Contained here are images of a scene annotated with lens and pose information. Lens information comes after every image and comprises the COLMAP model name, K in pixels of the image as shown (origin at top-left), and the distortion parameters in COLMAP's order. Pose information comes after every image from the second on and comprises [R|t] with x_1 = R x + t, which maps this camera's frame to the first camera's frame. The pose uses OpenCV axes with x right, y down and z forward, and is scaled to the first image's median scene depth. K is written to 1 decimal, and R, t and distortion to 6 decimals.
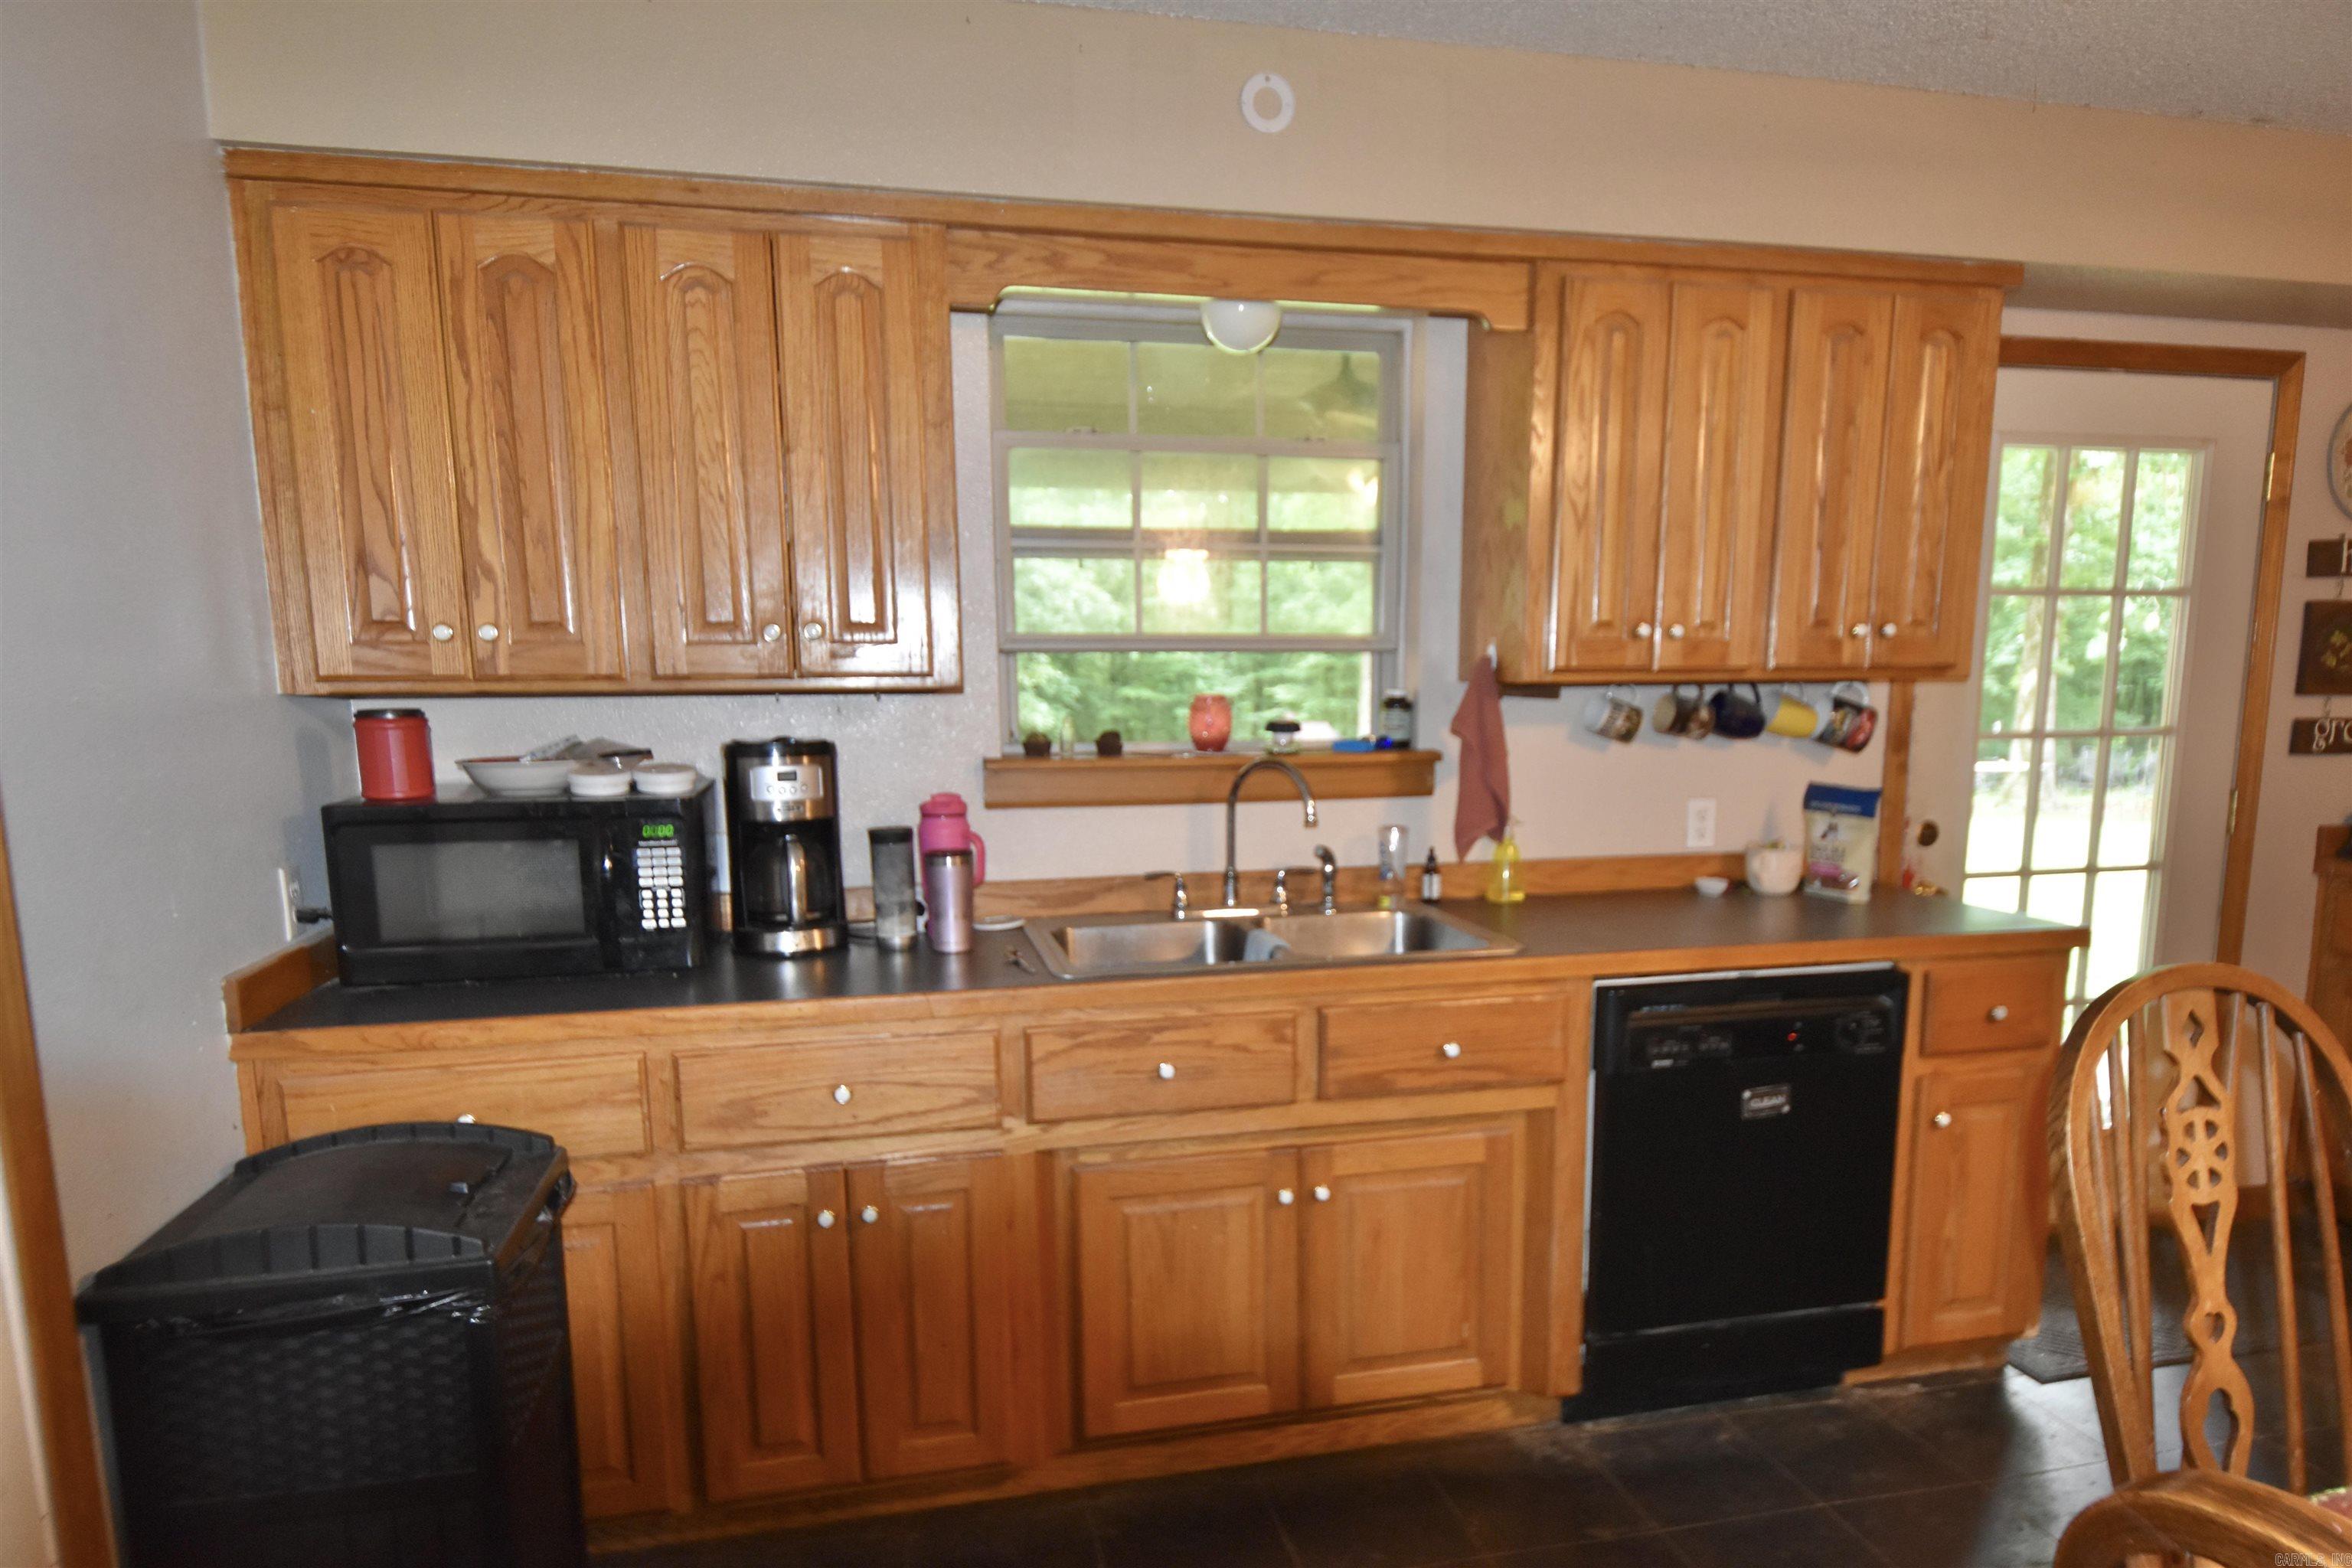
lens RADIAL K [[1436.9, 0, 1205.3], [0, 1436.9, 906.3], [0, 0, 1]] dist [0.028945, -0.027956]
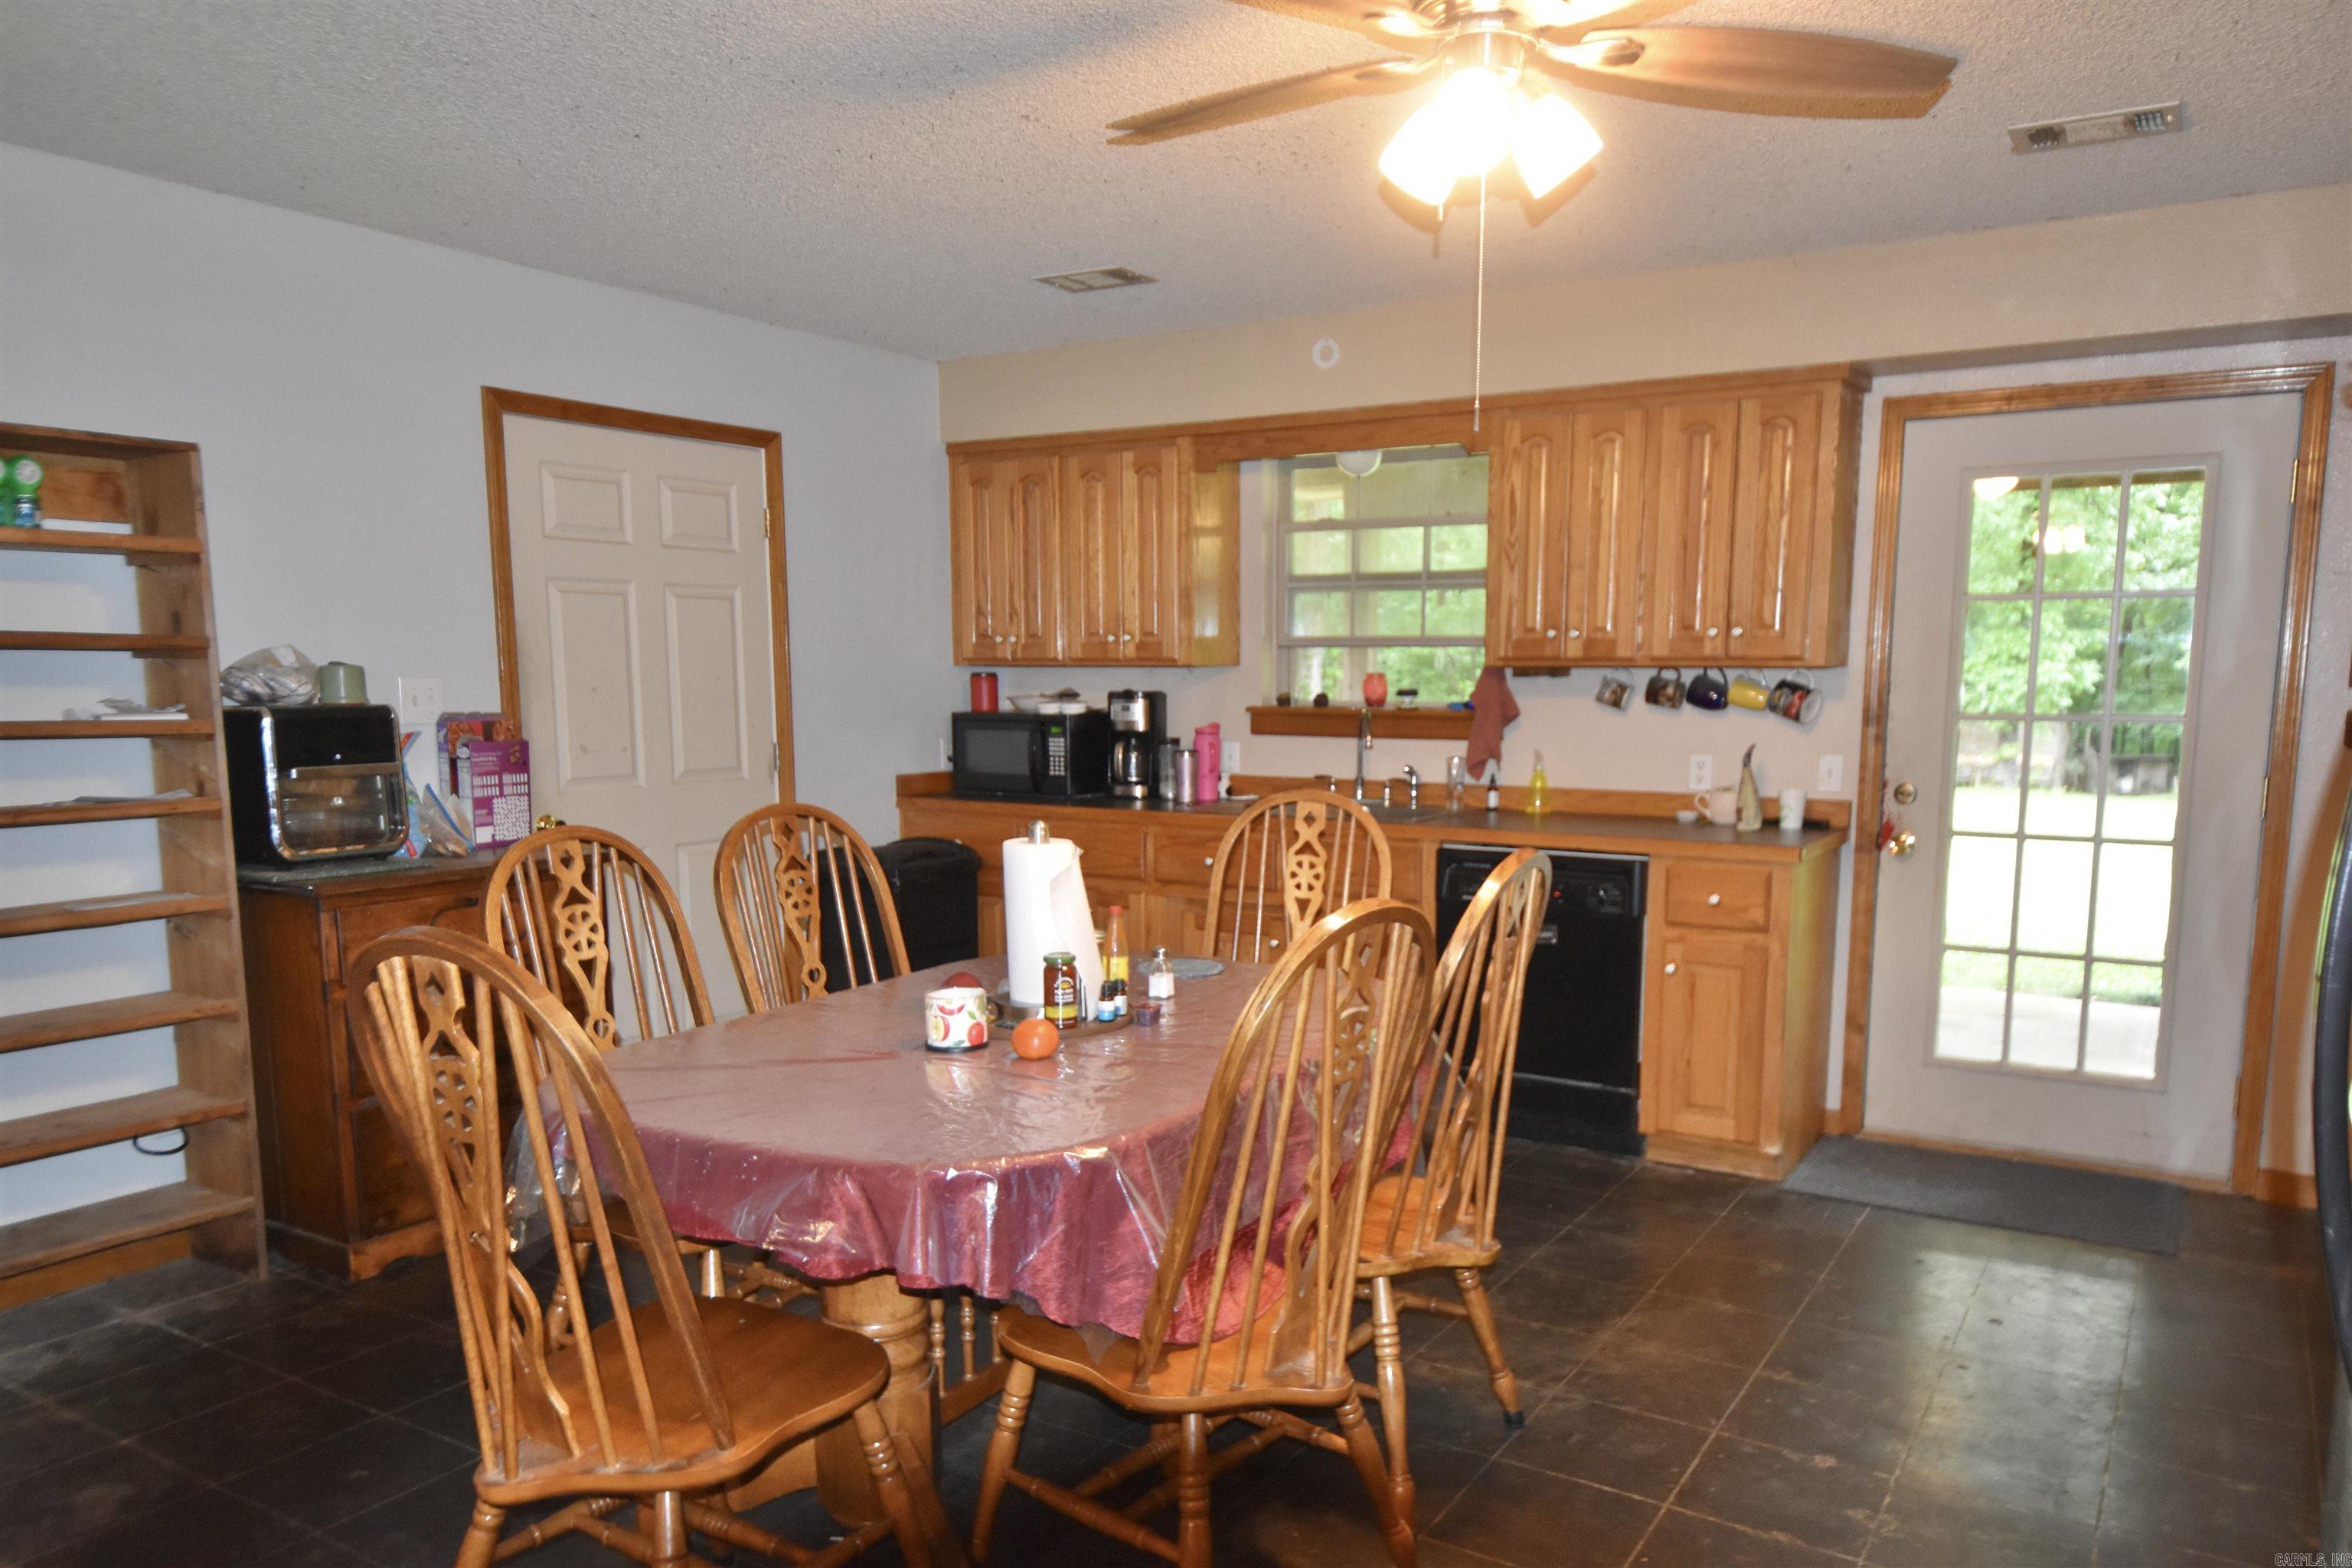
lens RADIAL K [[1625.0, 0, 1226.6], [0, 1625.0, 885.9], [0, 0, 1]] dist [0.044054, -0.040267]
pose [[0.712580, 0.102785, -0.694021, 1.314816], [-0.120388, 0.992452, 0.023375, 0.080261], [0.691185, 0.066895, 0.719575, -0.490942]]
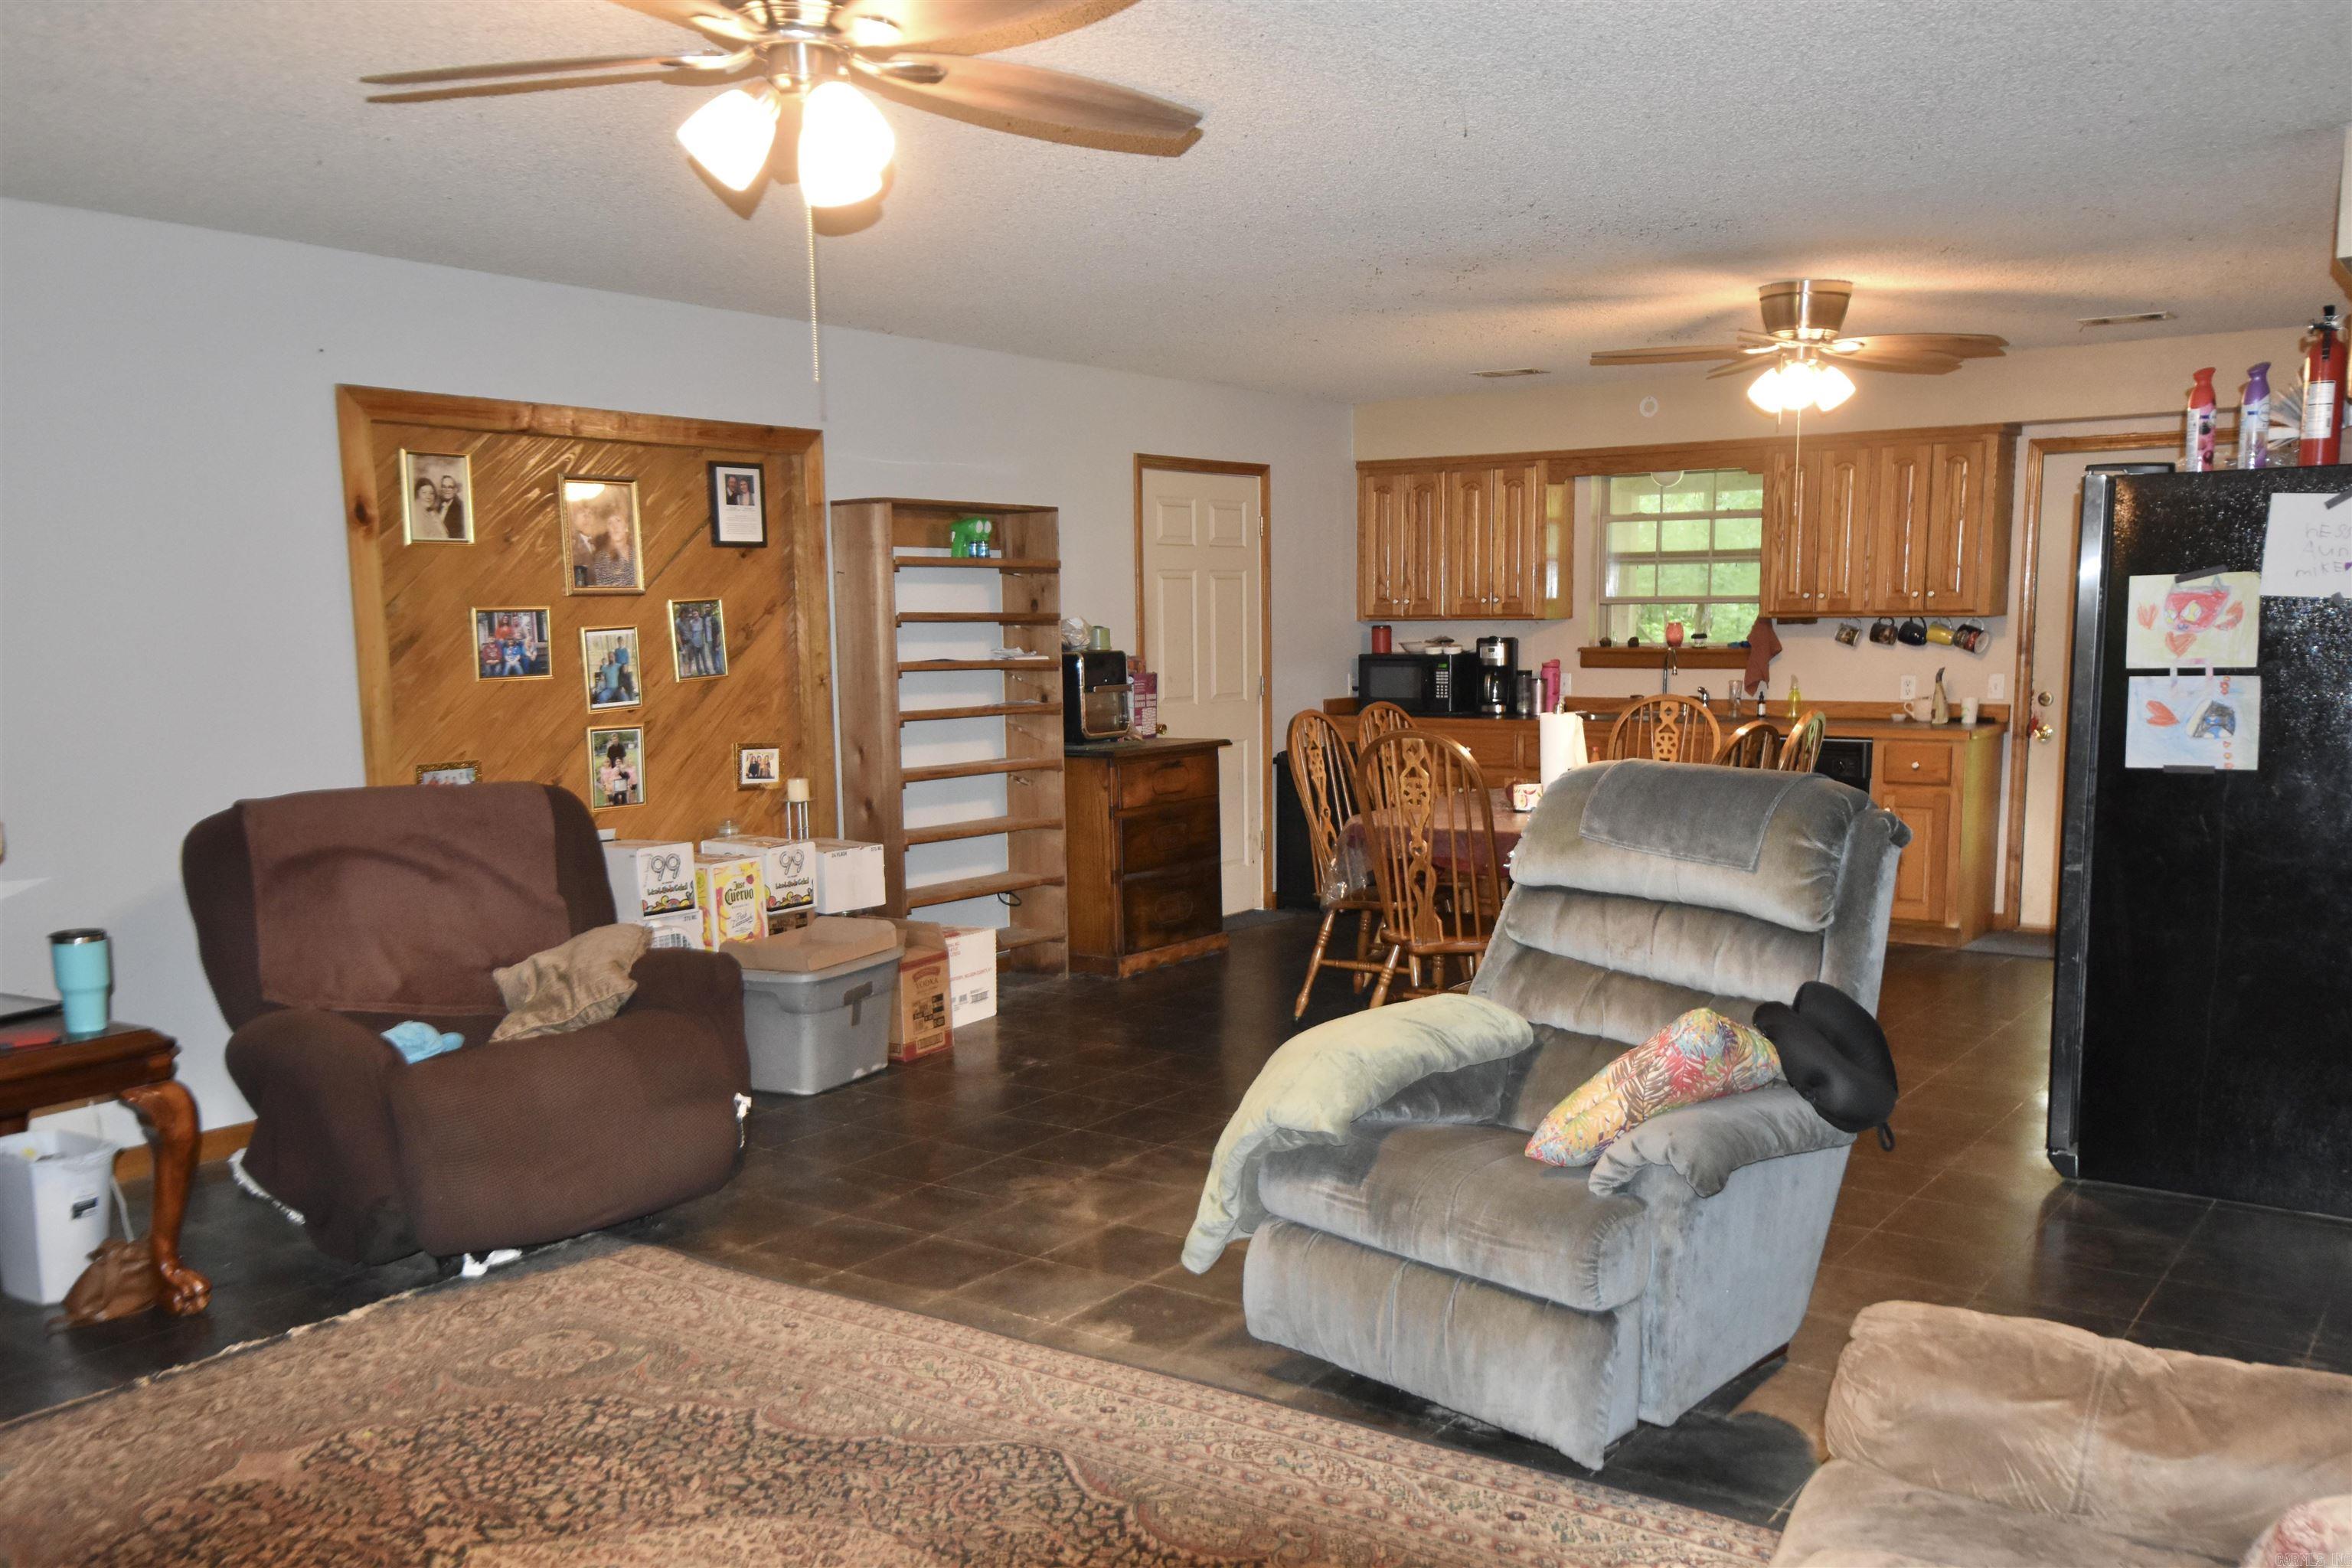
lens RADIAL K [[1975.6, 0, 1226.5], [0, 1975.6, 892.0], [0, 0, 1]] dist [0.044712, -0.002269]
pose [[0.671971, 0.106136, -0.732932, 2.100988], [-0.115434, 0.992592, 0.037905, 0.274294], [0.731526, 0.059134, 0.679245, -1.858364]]
